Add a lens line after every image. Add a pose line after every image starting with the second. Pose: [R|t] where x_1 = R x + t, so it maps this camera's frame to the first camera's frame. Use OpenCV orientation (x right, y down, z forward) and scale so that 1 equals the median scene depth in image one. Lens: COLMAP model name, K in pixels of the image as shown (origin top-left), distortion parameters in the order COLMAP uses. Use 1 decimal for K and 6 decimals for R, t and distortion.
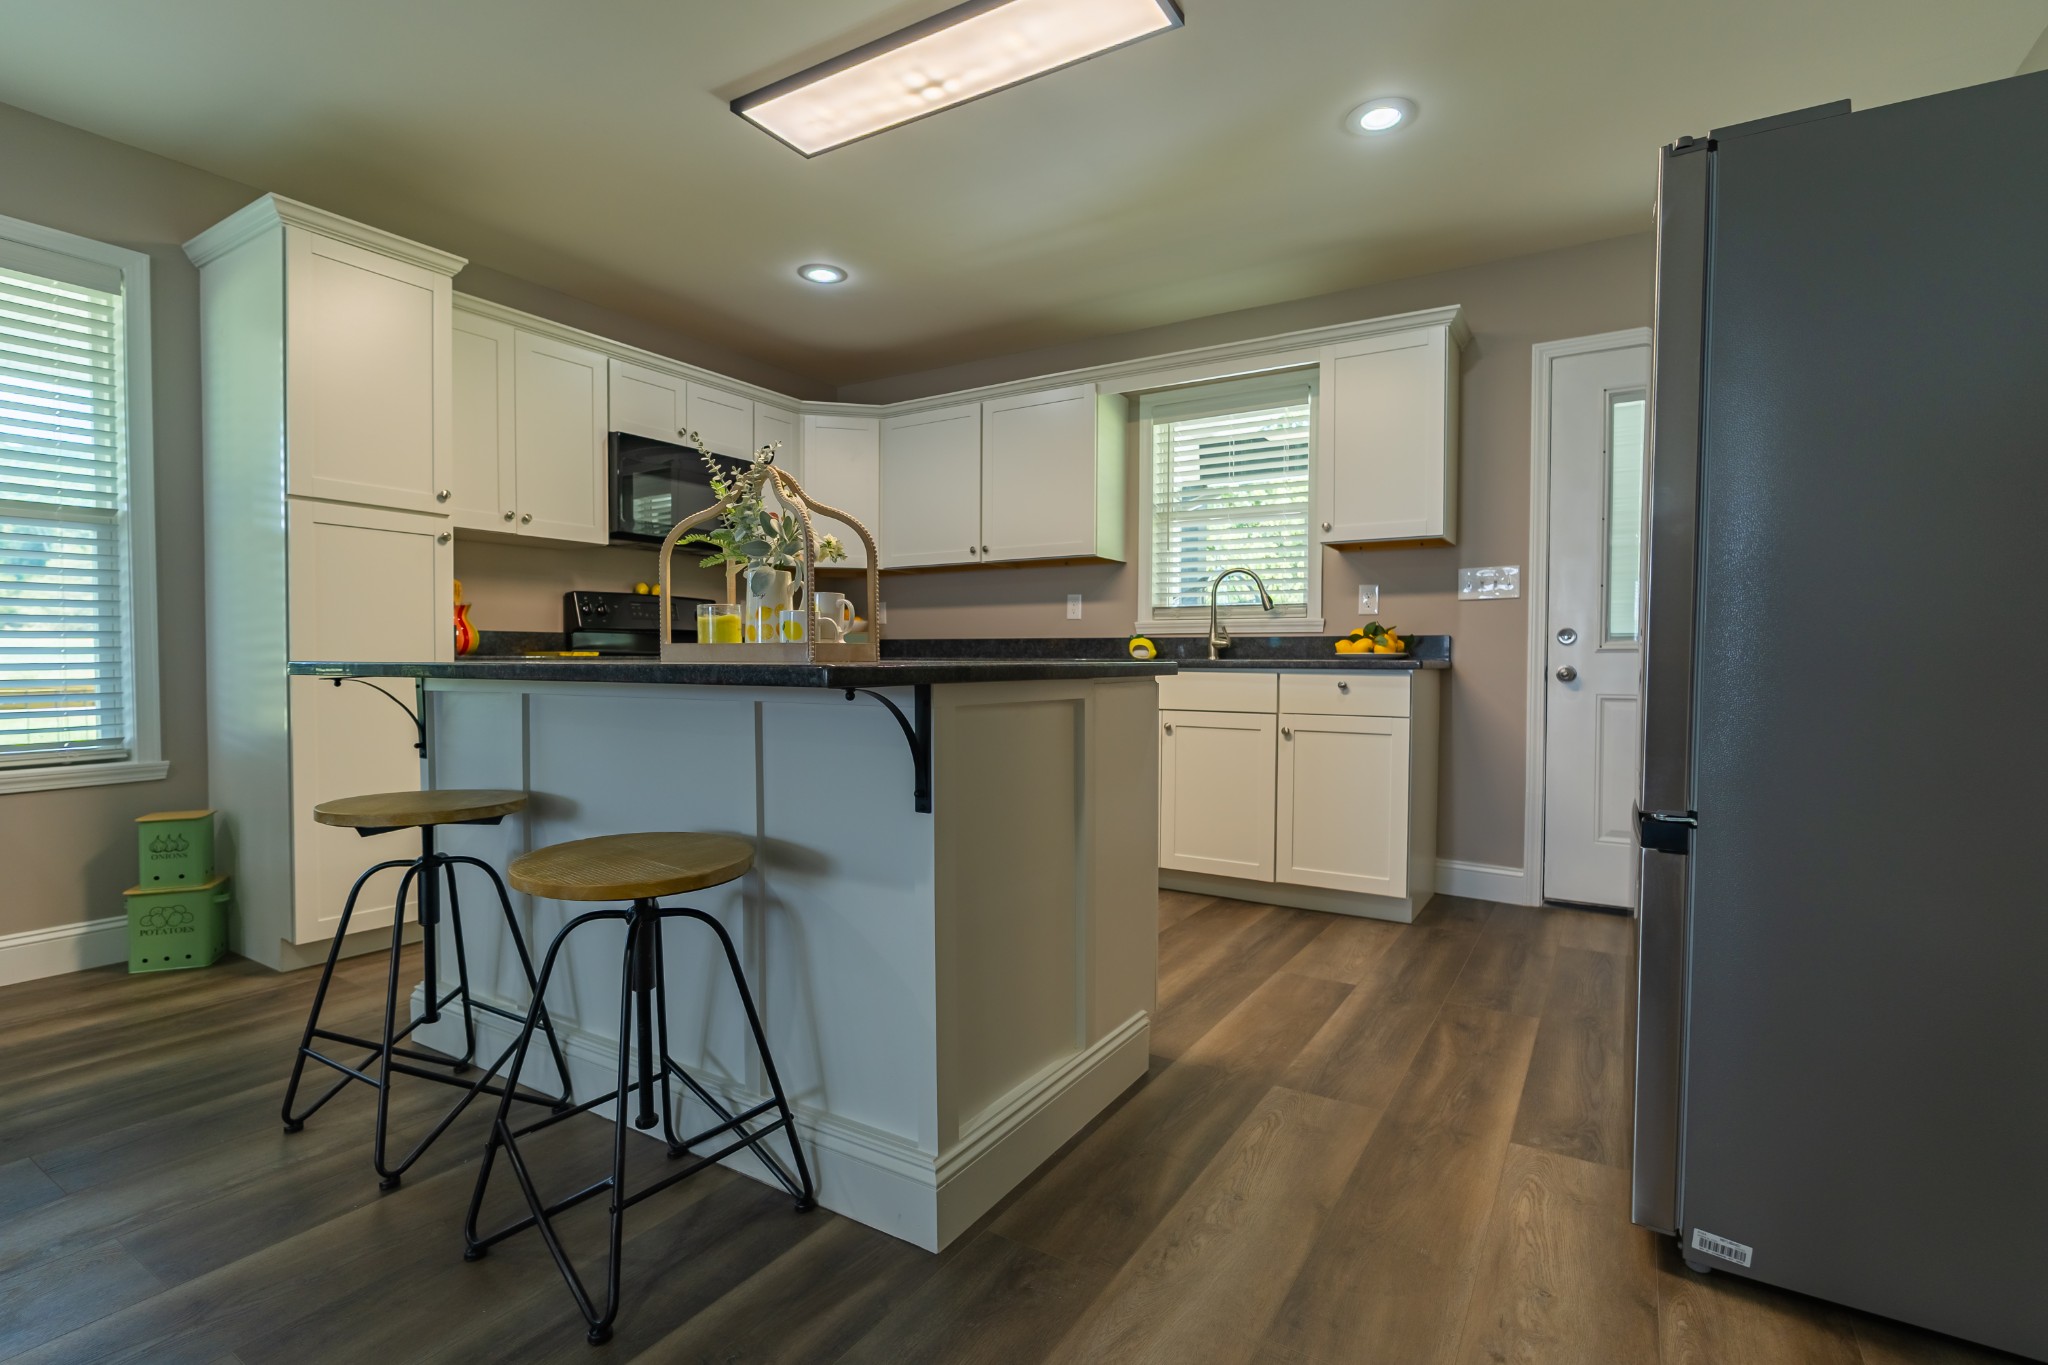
lens RADIAL K [[953.6, 0, 1014.2], [0, 953.6, 710.5], [0, 0, 1]] dist [-0.009996, 0.001711]
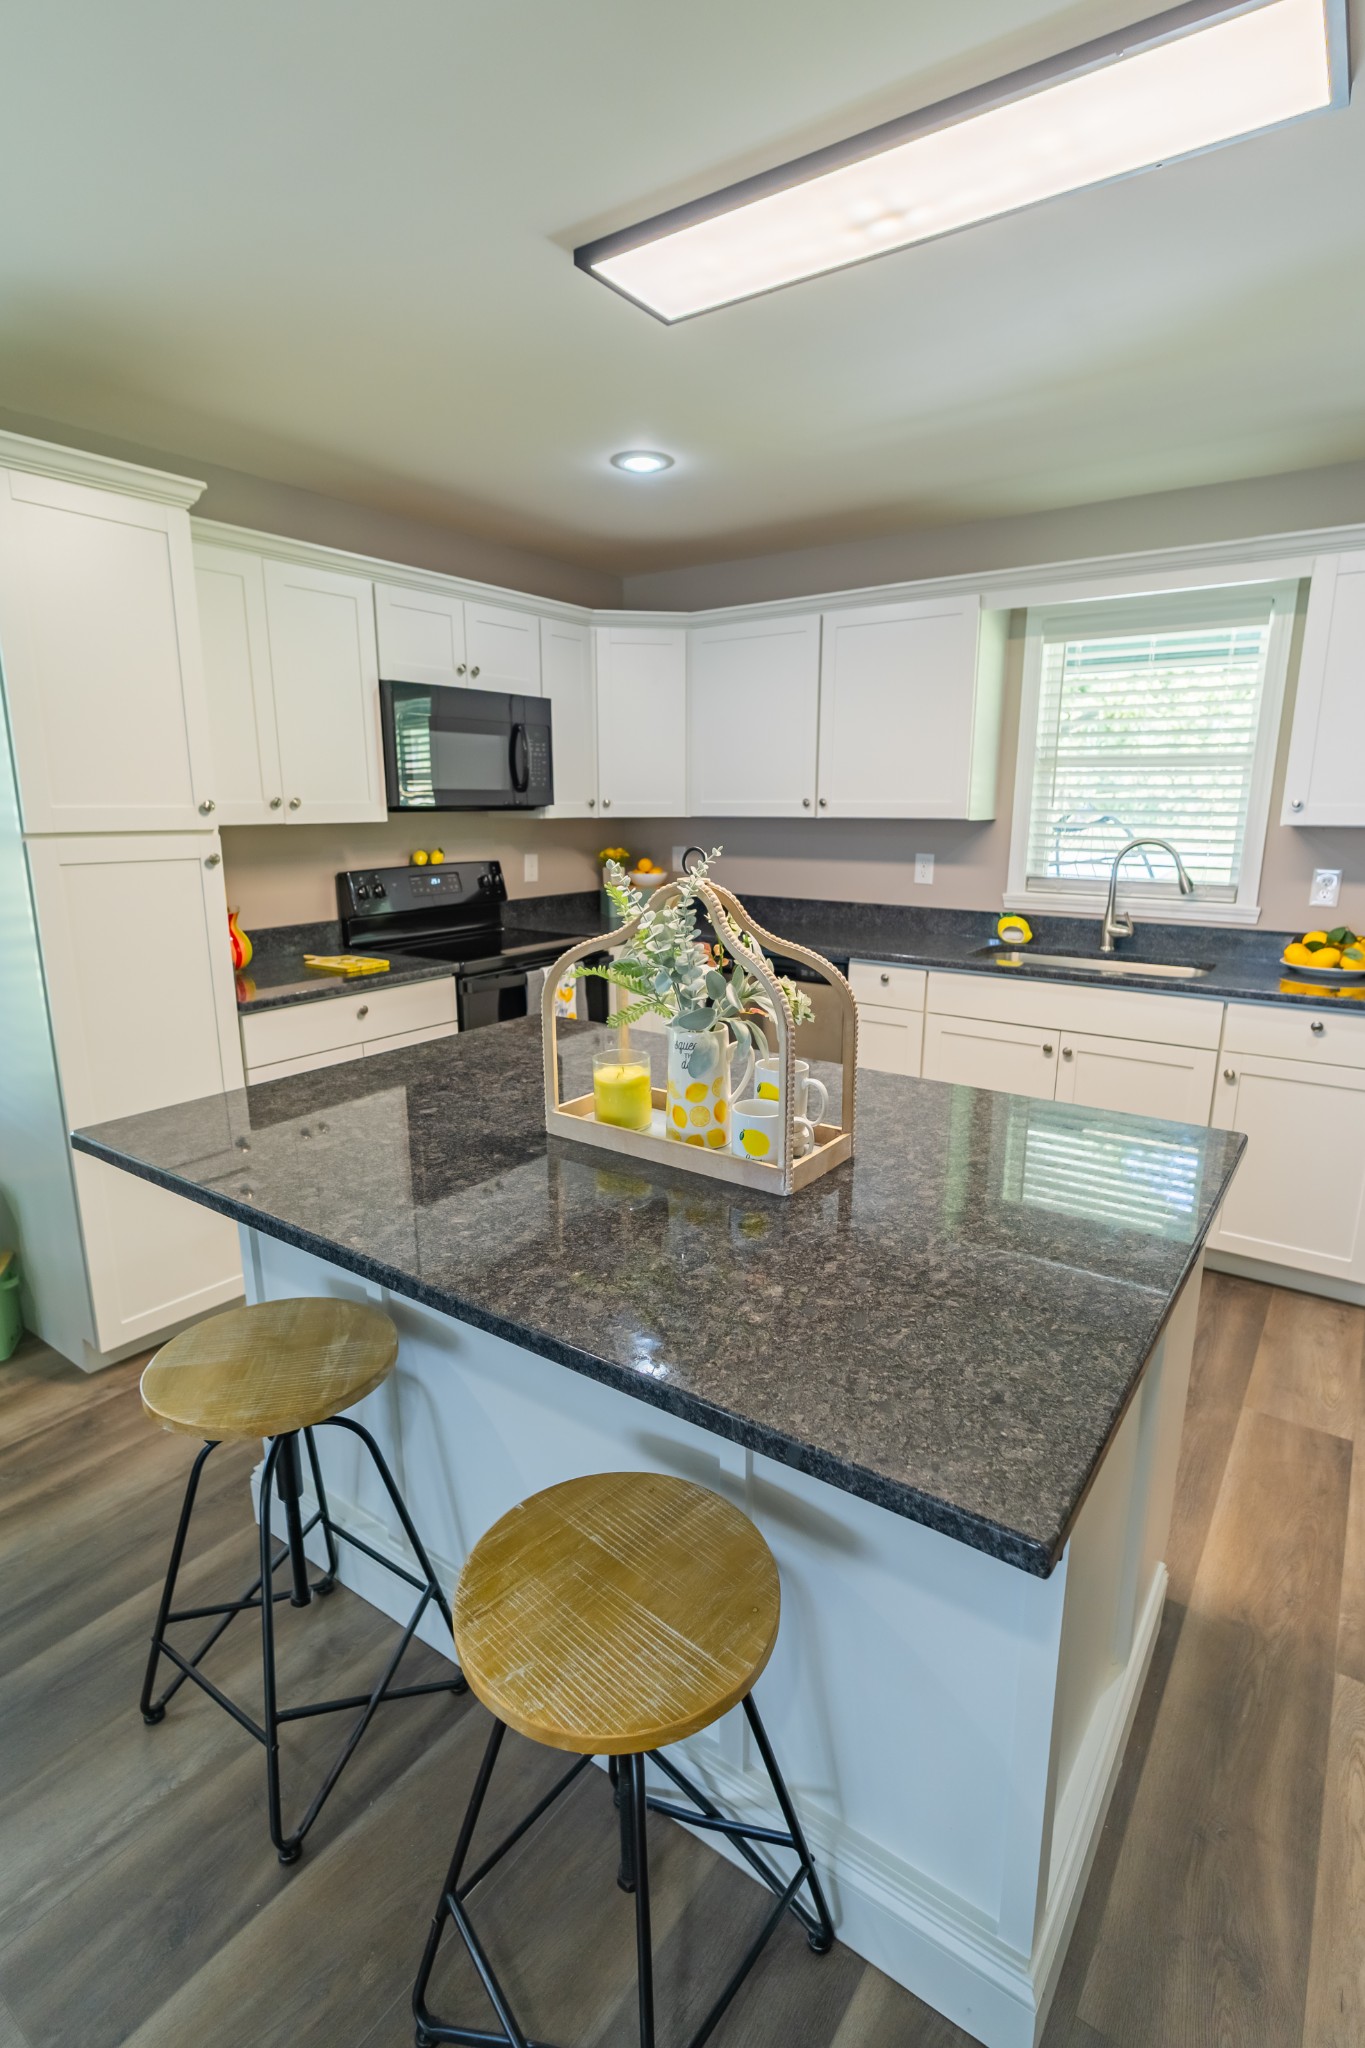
lens RADIAL K [[953.6, 0, 668.2], [0, 953.6, 1028.9], [0, 0, 1]] dist [-0.009996, 0.001711]
pose [[0.998219, 0.006293, -0.059325, -0.139094], [0.005280, 0.981200, 0.192919, -0.166634], [0.059424, -0.192889, 0.979420, 0.172190]]
